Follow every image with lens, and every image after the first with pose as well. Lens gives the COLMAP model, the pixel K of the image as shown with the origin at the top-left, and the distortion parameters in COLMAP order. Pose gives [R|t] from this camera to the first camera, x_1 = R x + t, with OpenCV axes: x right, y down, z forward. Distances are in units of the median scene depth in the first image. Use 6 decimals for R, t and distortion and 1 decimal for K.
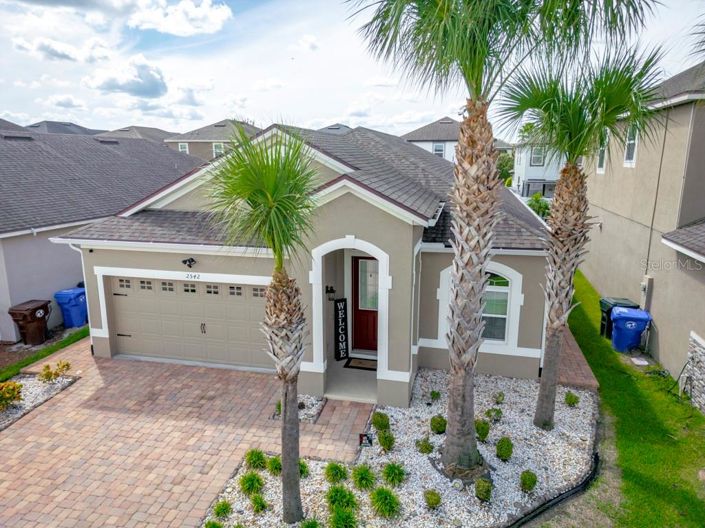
lens RADIAL K [[496.9, 0, 350.7], [0, 496.9, 263.7], [0, 0, 1]] dist [0.047397, -0.035883]
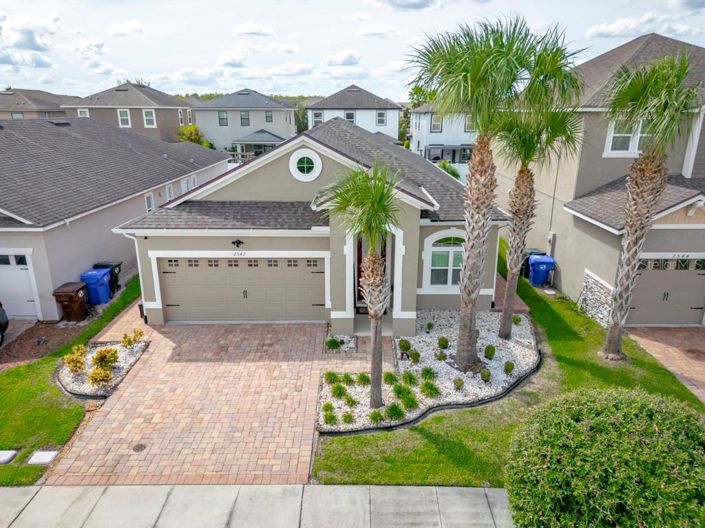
lens RADIAL K [[496.9, 0, 350.3], [0, 496.9, 263.4], [0, 0, 1]] dist [0.047397, -0.035883]
pose [[0.973873, -0.069099, 0.216324, -0.343682], [0.050507, 0.994630, 0.090333, -0.054791], [-0.221404, -0.077047, 0.972134, -0.315629]]
